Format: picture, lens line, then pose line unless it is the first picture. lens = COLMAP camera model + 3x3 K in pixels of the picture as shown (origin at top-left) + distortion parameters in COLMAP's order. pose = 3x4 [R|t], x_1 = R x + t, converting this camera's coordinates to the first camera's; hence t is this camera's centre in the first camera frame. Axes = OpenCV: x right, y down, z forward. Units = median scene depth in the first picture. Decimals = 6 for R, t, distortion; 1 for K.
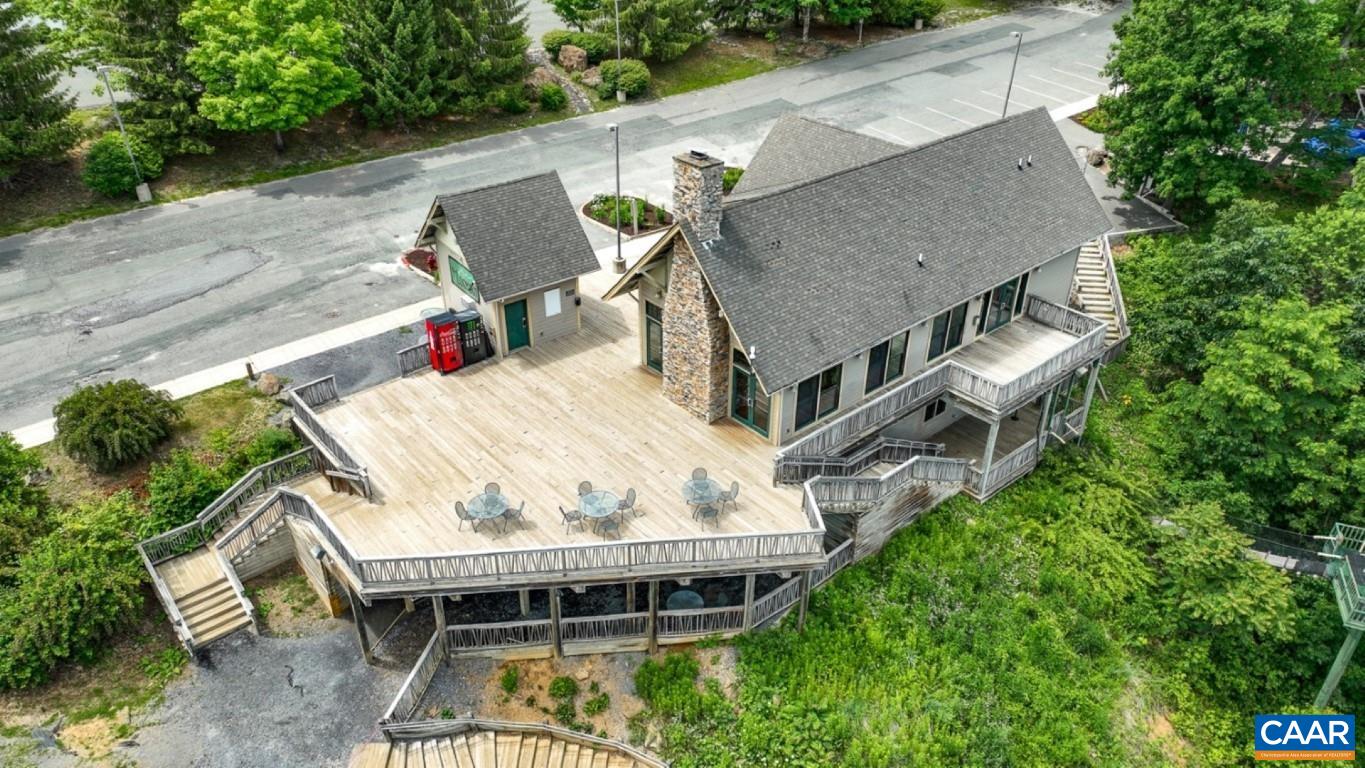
lens RADIAL K [[968.5, 0, 657.1], [0, 968.5, 385.5], [0, 0, 1]] dist [0.000775, 0.016731]
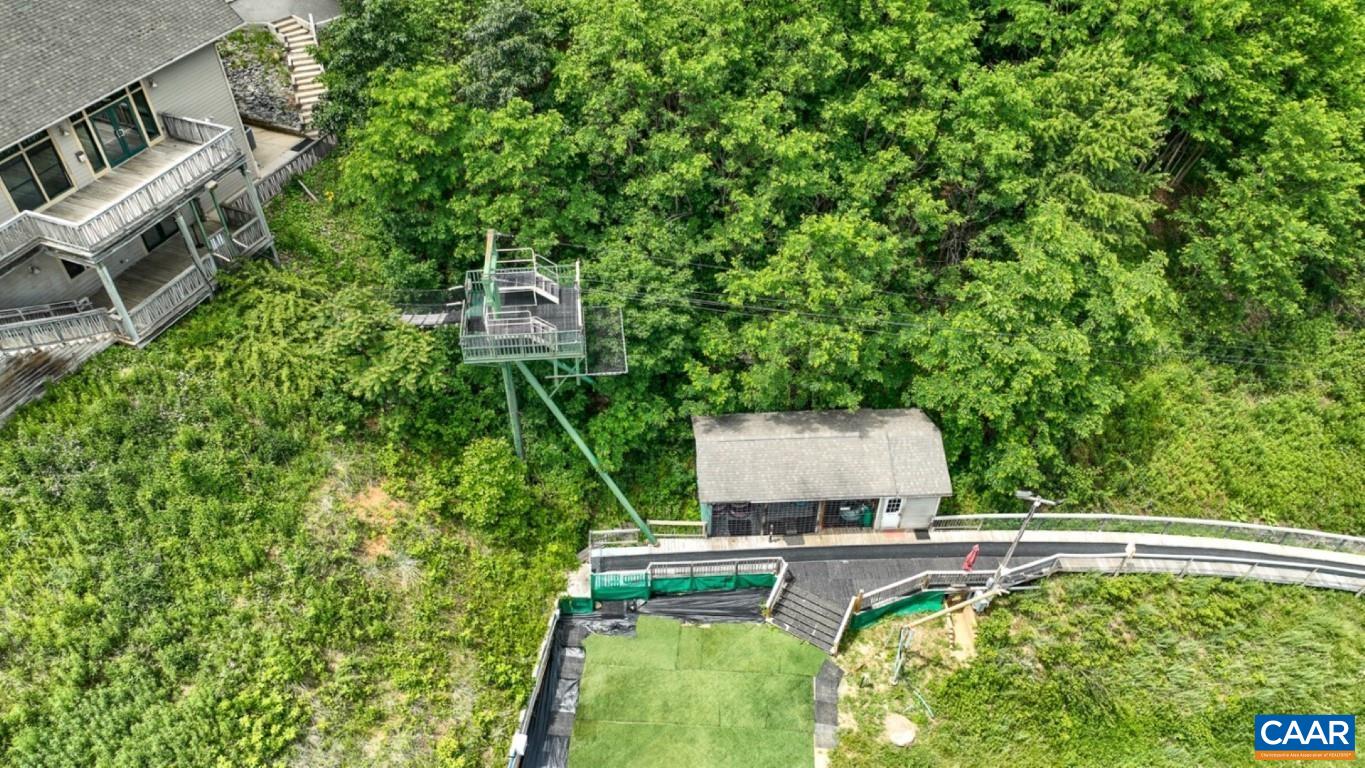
lens RADIAL K [[968.5, 0, 678.8], [0, 968.5, 379.9], [0, 0, 1]] dist [0.000775, 0.016731]
pose [[0.877928, -0.313967, 0.361479, 0.445116], [0.242653, 0.942606, 0.229379, 0.060487], [-0.412749, -0.113664, 0.903725, -0.089710]]
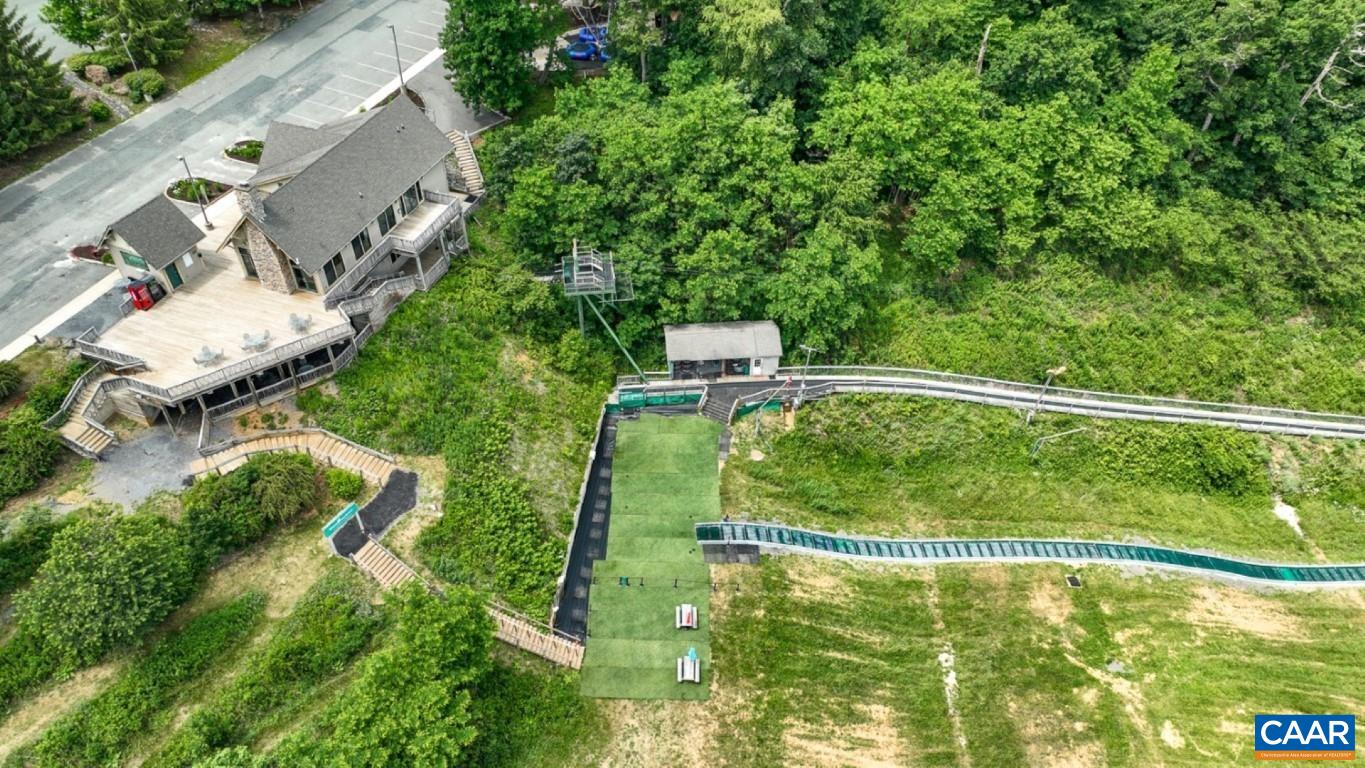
lens RADIAL K [[968.5, 0, 695.0], [0, 968.5, 376.5], [0, 0, 1]] dist [0.000775, 0.016731]
pose [[0.859470, -0.332535, 0.388243, -0.067037], [0.256955, 0.937606, 0.234241, -0.061186], [-0.441912, -0.101562, 0.891291, -1.298417]]
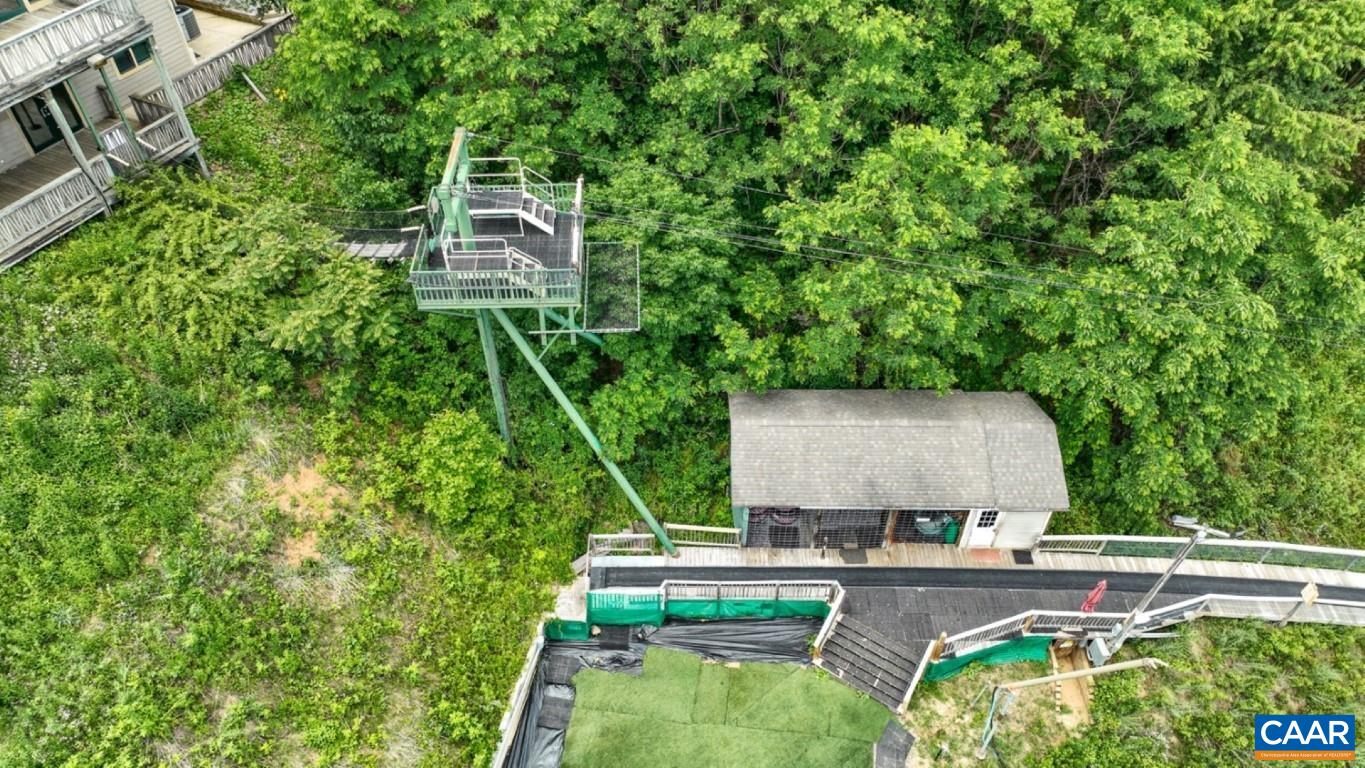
lens RADIAL K [[968.5, 0, 671.8], [0, 968.5, 377.1], [0, 0, 1]] dist [0.000775, 0.016731]
pose [[0.908722, -0.289735, 0.300464, 0.551255], [0.219503, 0.943981, 0.246410, 0.126131], [-0.355026, -0.157965, 0.921414, 0.139181]]
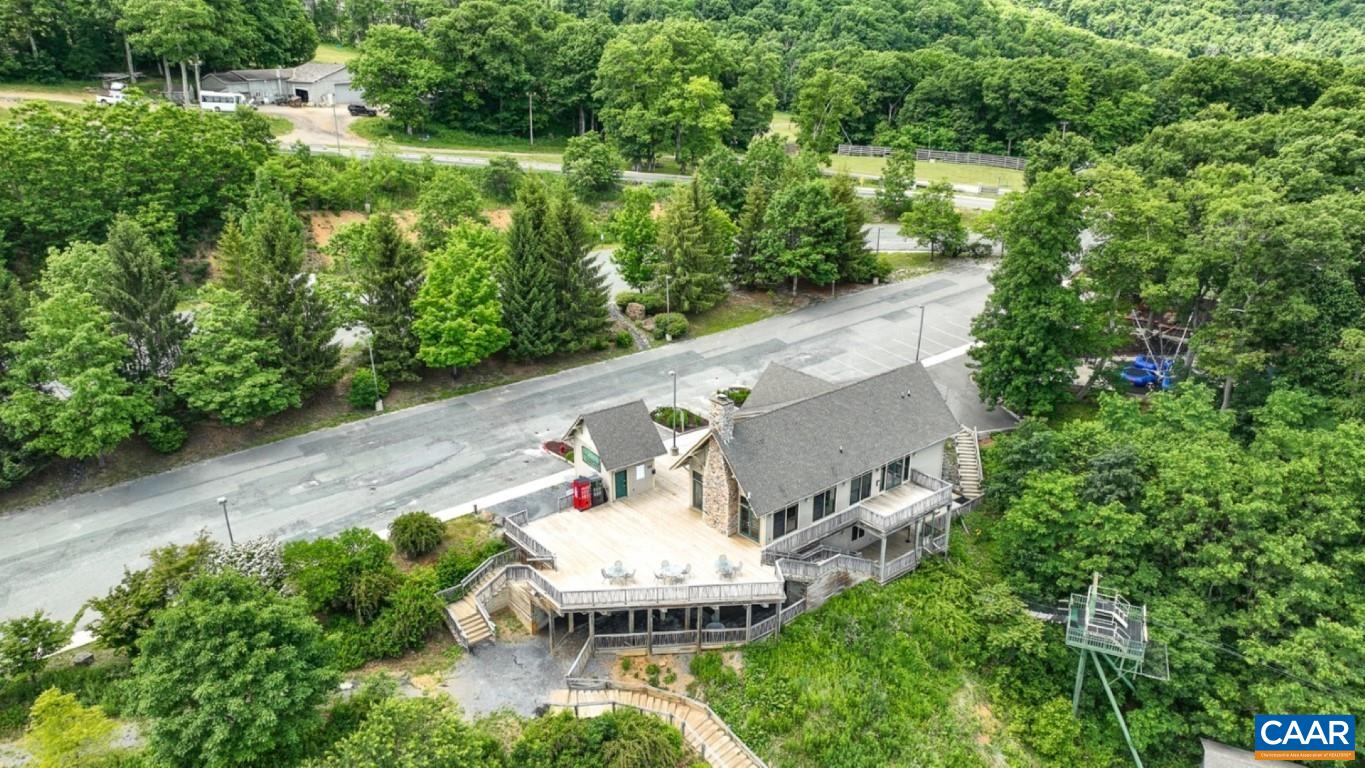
lens RADIAL K [[968.5, 0, 678.3], [0, 968.5, 380.2], [0, 0, 1]] dist [0.000775, 0.016731]
pose [[0.999993, 0.003029, -0.002060, -0.035251], [-0.003366, 0.981694, -0.190434, 0.090920], [0.001445, 0.190440, 0.981698, -0.813048]]
